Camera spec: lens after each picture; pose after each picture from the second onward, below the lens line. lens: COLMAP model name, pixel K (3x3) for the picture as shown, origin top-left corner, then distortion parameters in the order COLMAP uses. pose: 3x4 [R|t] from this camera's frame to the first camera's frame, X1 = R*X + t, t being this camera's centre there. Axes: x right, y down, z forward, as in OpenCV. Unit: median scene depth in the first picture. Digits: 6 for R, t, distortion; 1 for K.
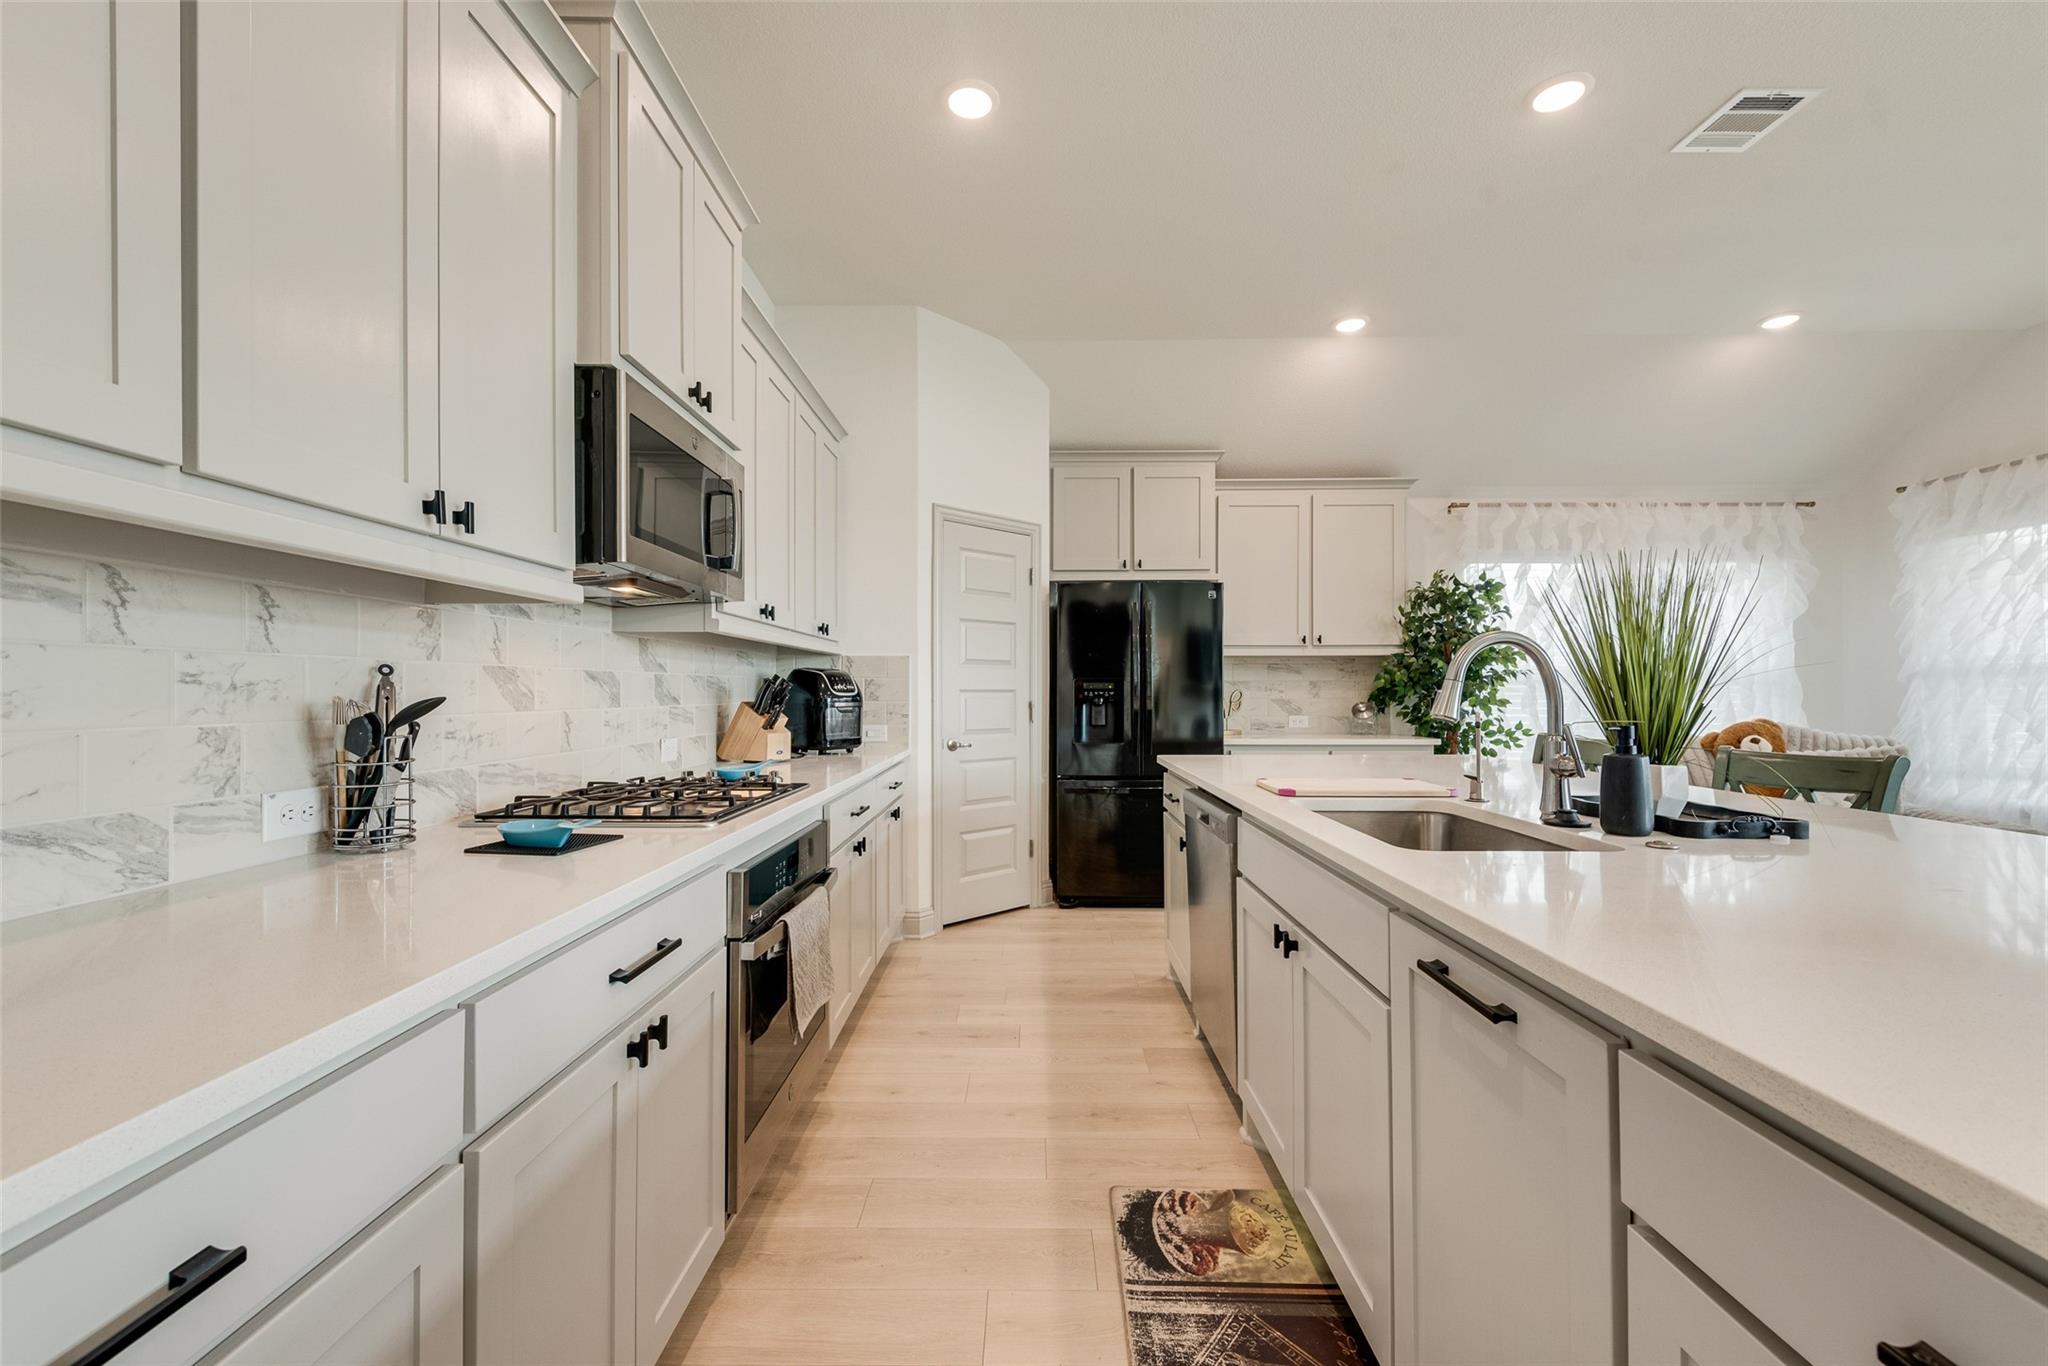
lens RADIAL K [[824.0, 0, 1007.8], [0, 824.0, 685.1], [0, 0, 1]] dist [0.008249, -0.000118]
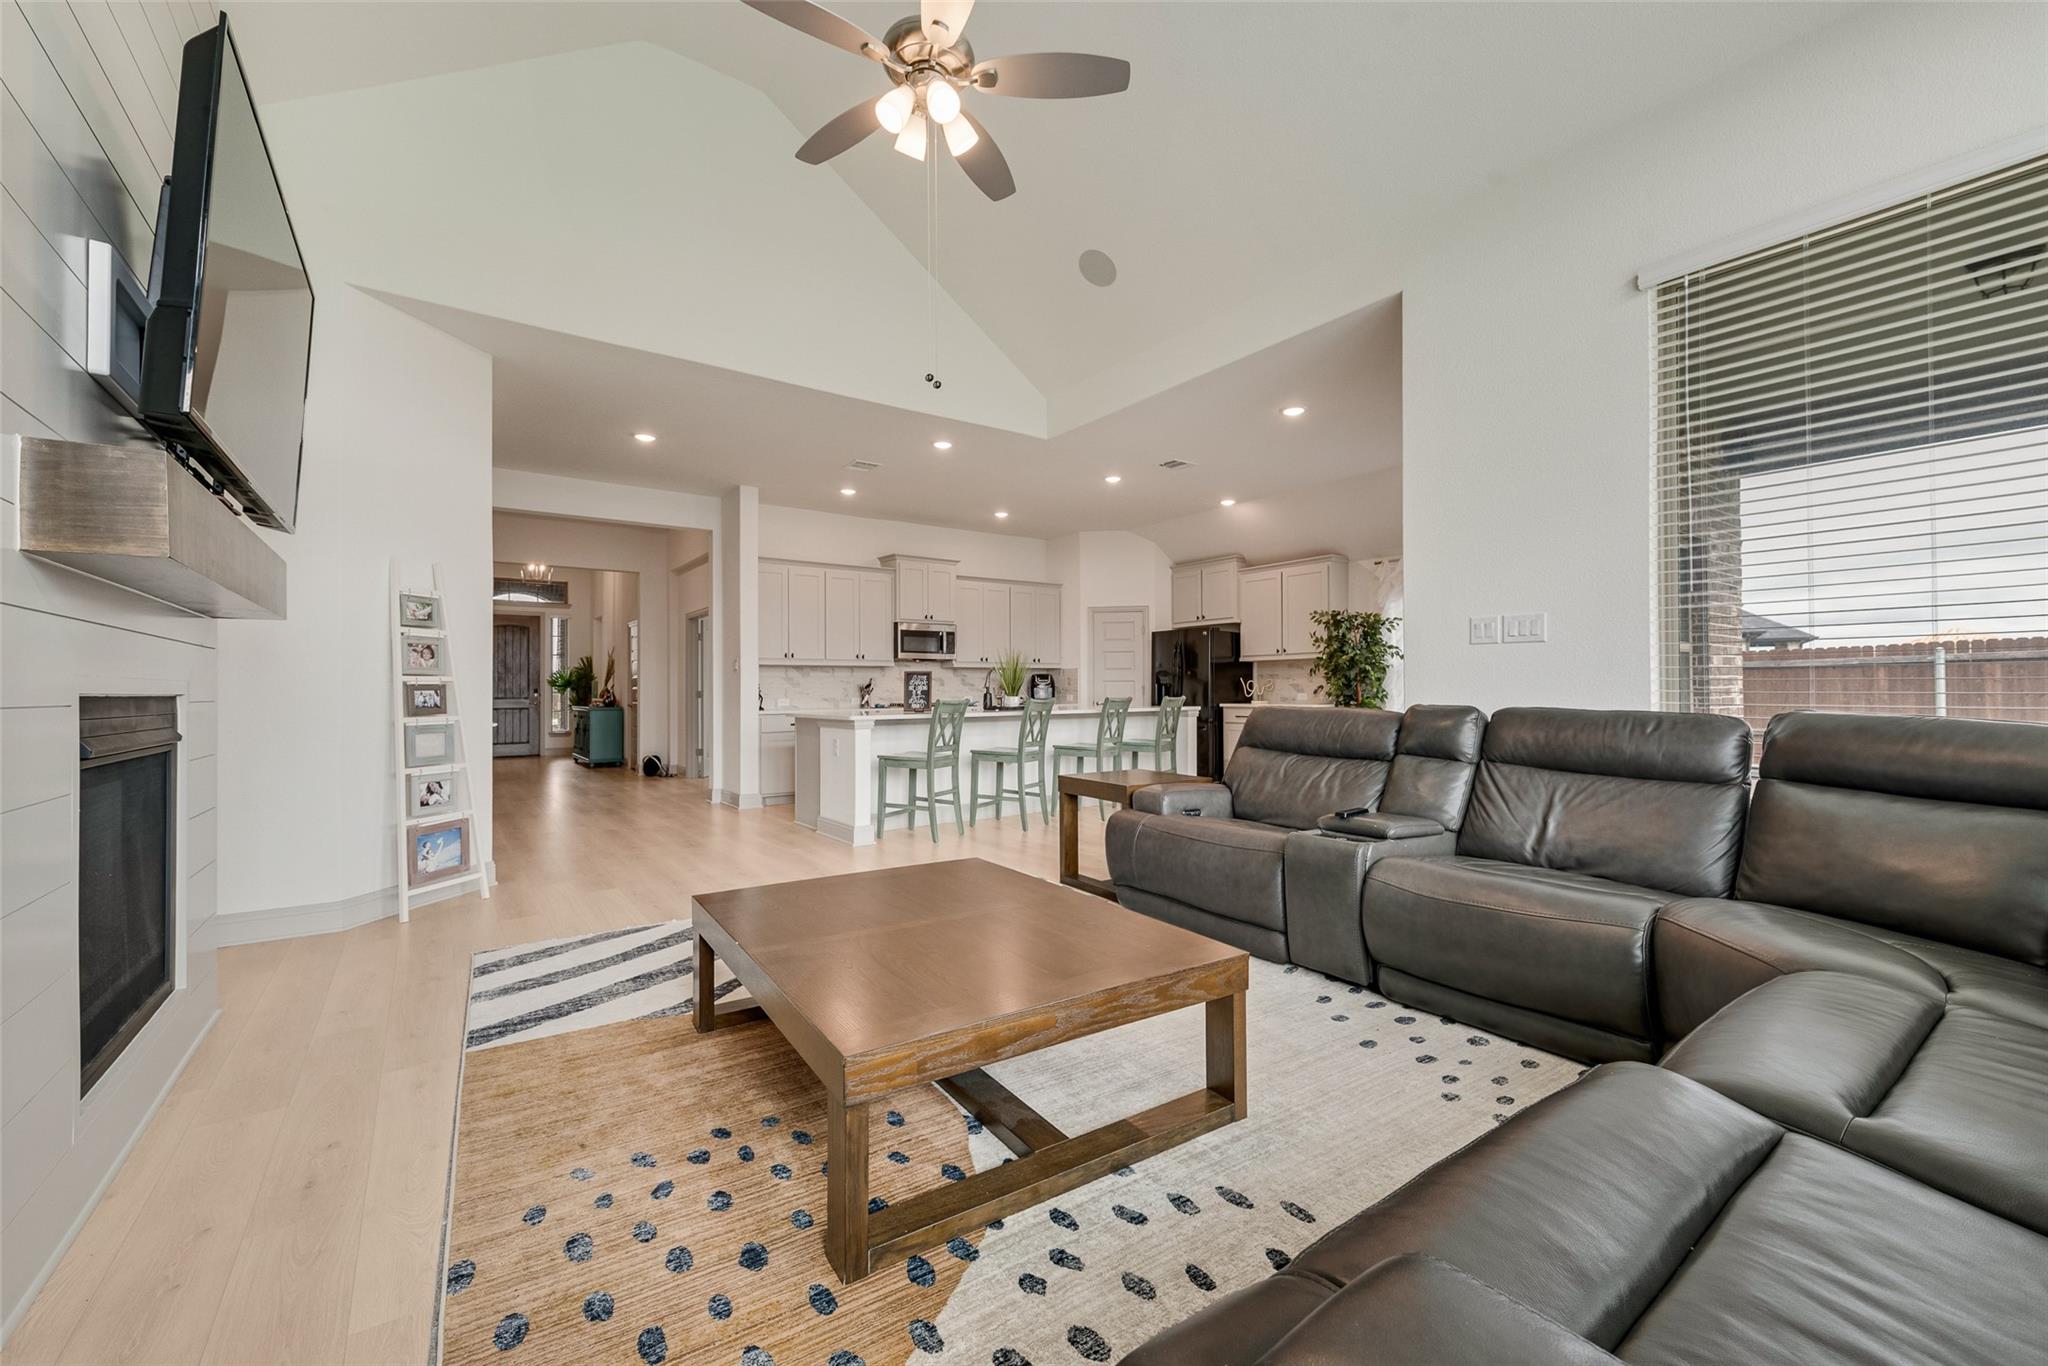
lens RADIAL K [[824.0, 0, 1030.9], [0, 824.0, 685.1], [0, 0, 1]] dist [0.008249, -0.000118]
pose [[0.620327, -0.011777, -0.784255, 1.464454], [0.012769, 0.999906, -0.004916, 0.023353], [0.784239, -0.006965, 0.620419, -0.572359]]
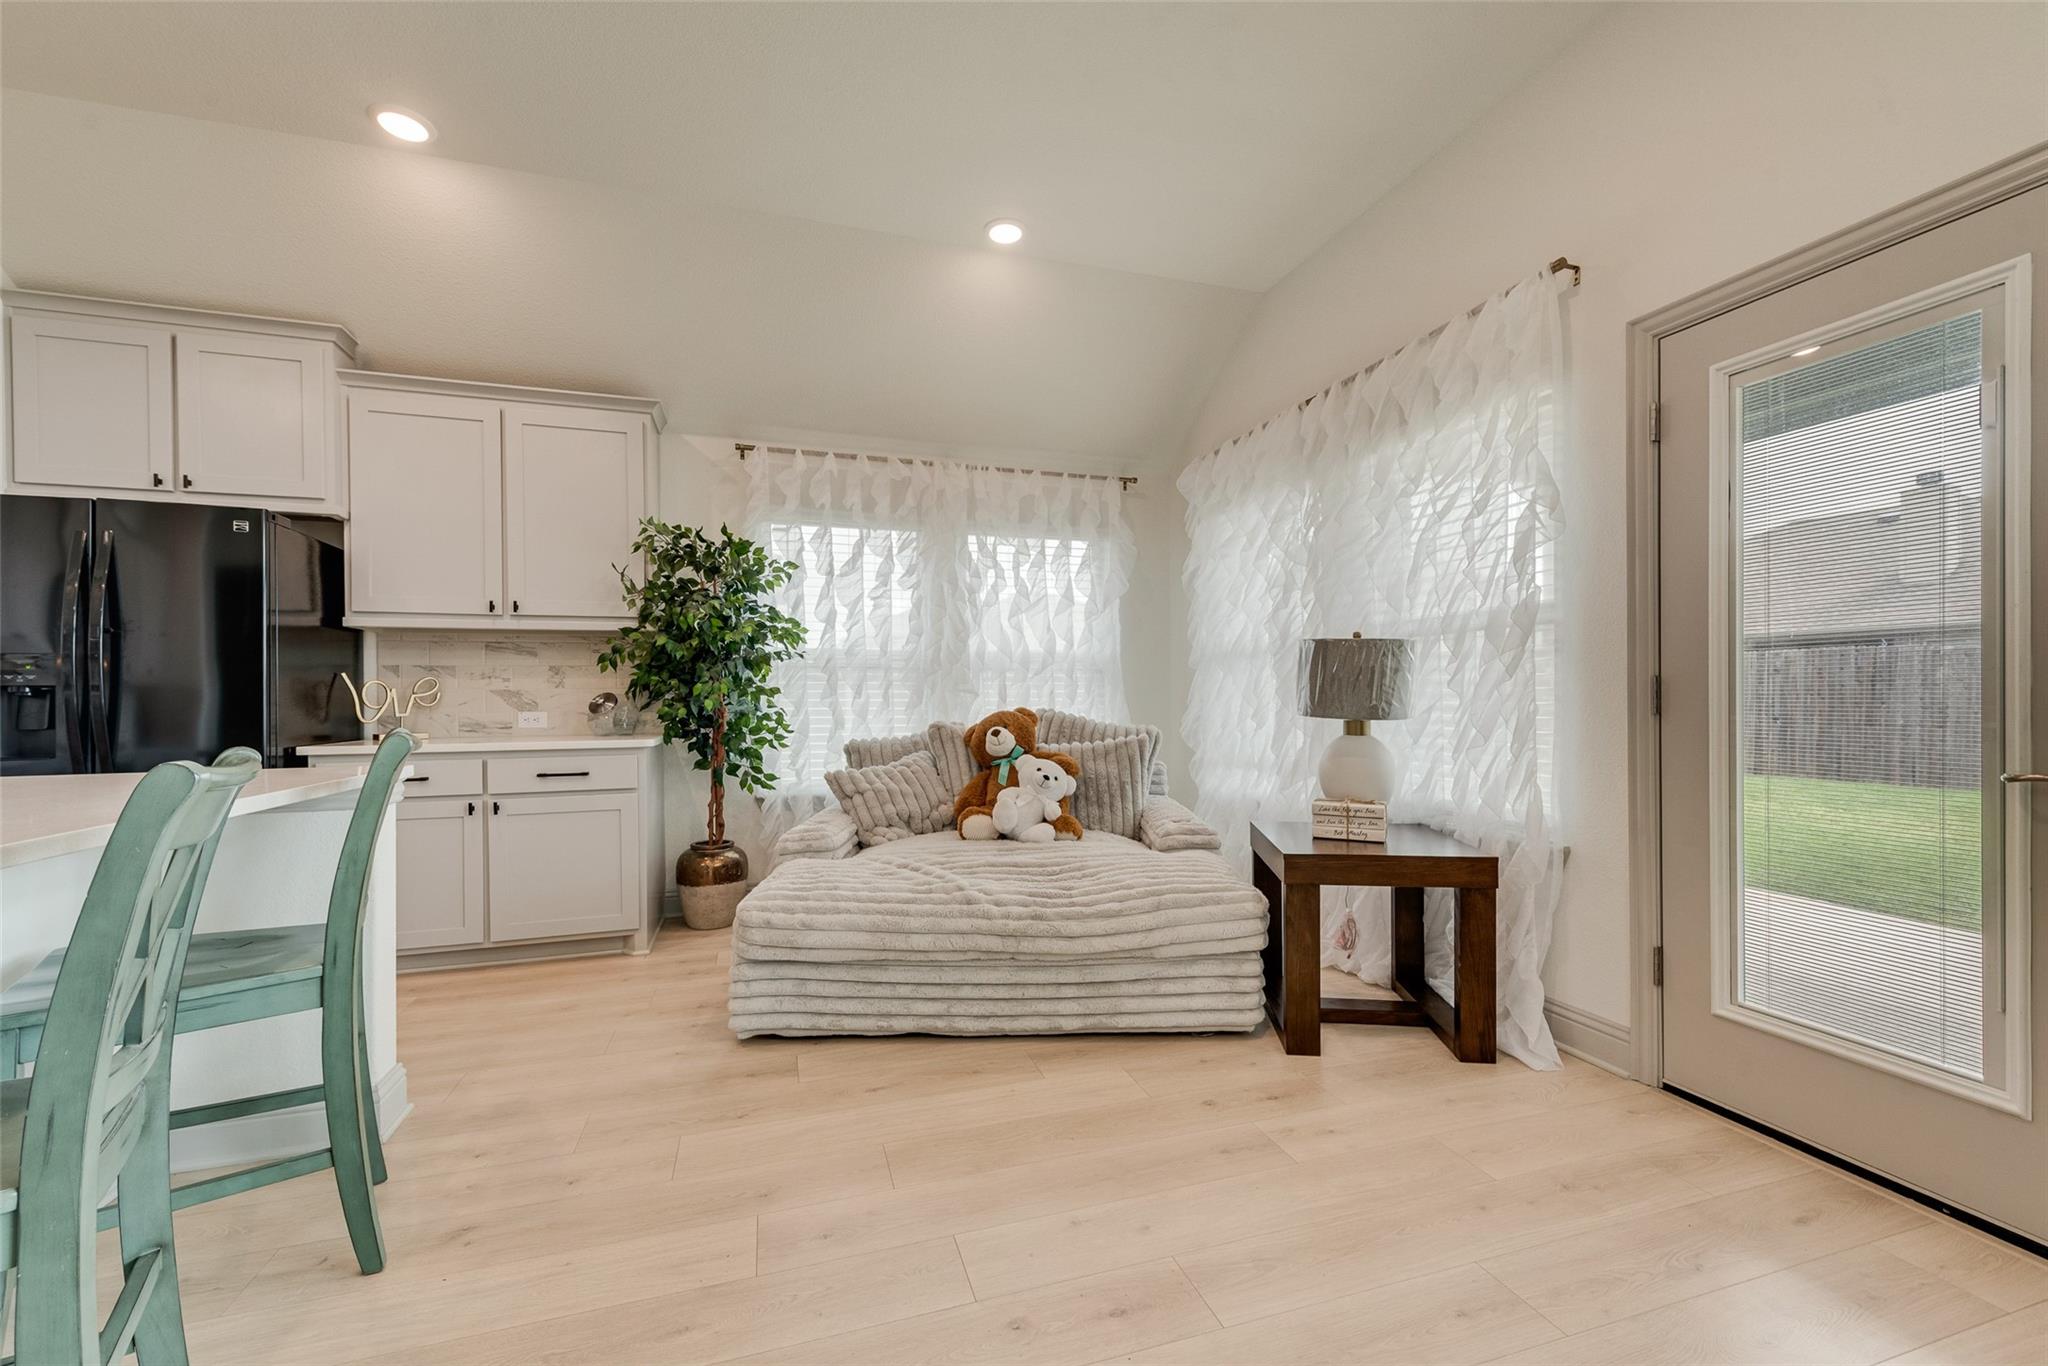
lens RADIAL K [[824.0, 0, 1020.8], [0, 824.0, 702.3], [0, 0, 1]] dist [0.008249, -0.000118]
pose [[0.948261, -0.007248, 0.317410, 0.576981], [0.005408, 0.999963, 0.006677, 0.027486], [-0.317447, -0.004615, 0.948265, 0.161579]]
